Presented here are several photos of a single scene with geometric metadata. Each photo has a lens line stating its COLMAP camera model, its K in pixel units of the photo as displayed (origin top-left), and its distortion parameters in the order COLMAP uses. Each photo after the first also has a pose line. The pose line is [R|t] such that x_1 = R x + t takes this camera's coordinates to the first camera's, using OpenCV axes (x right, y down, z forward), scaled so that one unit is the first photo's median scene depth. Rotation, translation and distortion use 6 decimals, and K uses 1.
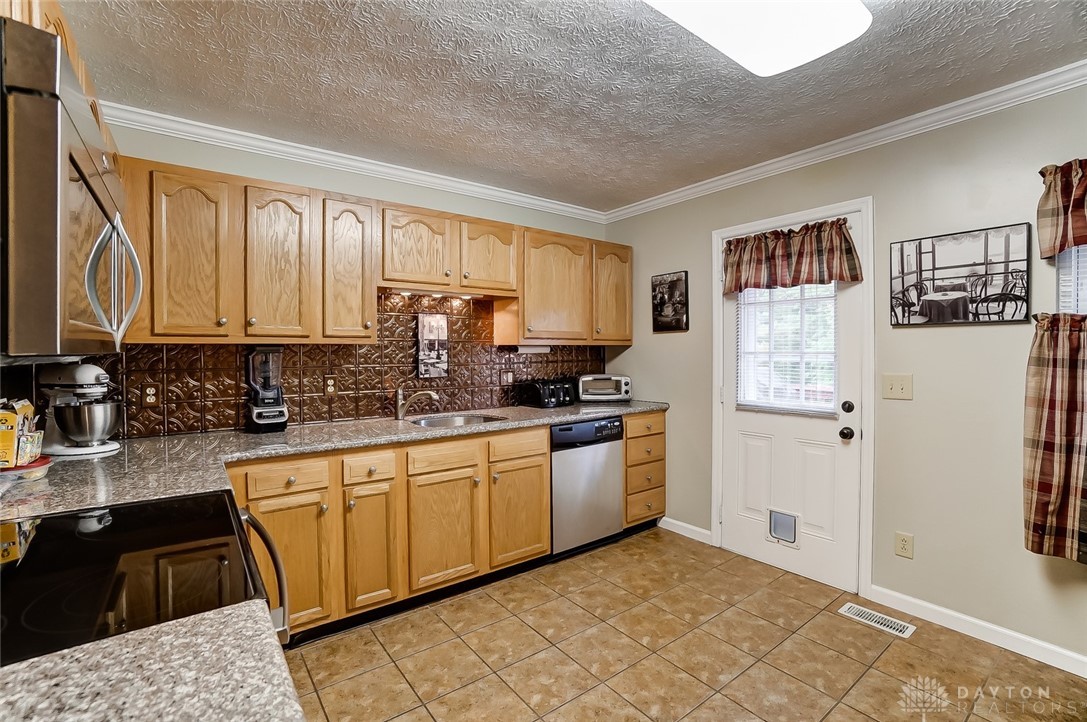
lens RADIAL K [[476.7, 0, 553.4], [0, 476.7, 356.0], [0, 0, 1]] dist [-0.000784, 0.000517]
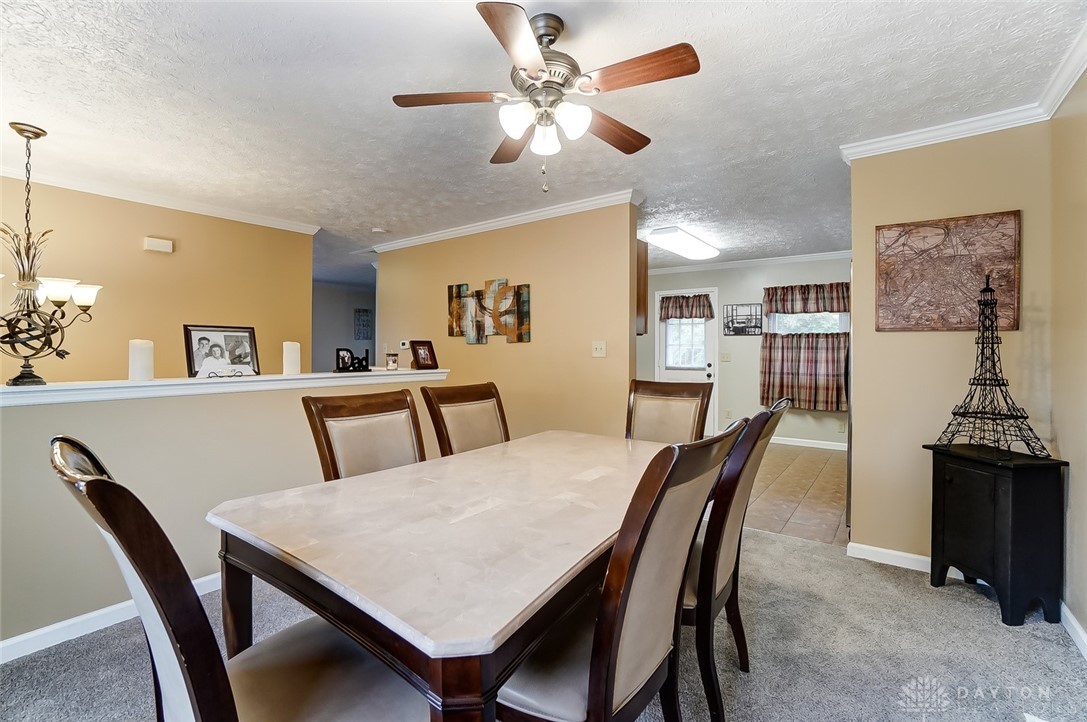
lens RADIAL K [[476.7, 0, 536.1], [0, 476.7, 355.6], [0, 0, 1]] dist [-0.000784, 0.000517]
pose [[0.973922, -0.005496, 0.226817, -0.931363], [0.003301, 0.999944, 0.010055, 0.023668], [-0.226860, -0.009044, 0.973885, -1.376533]]
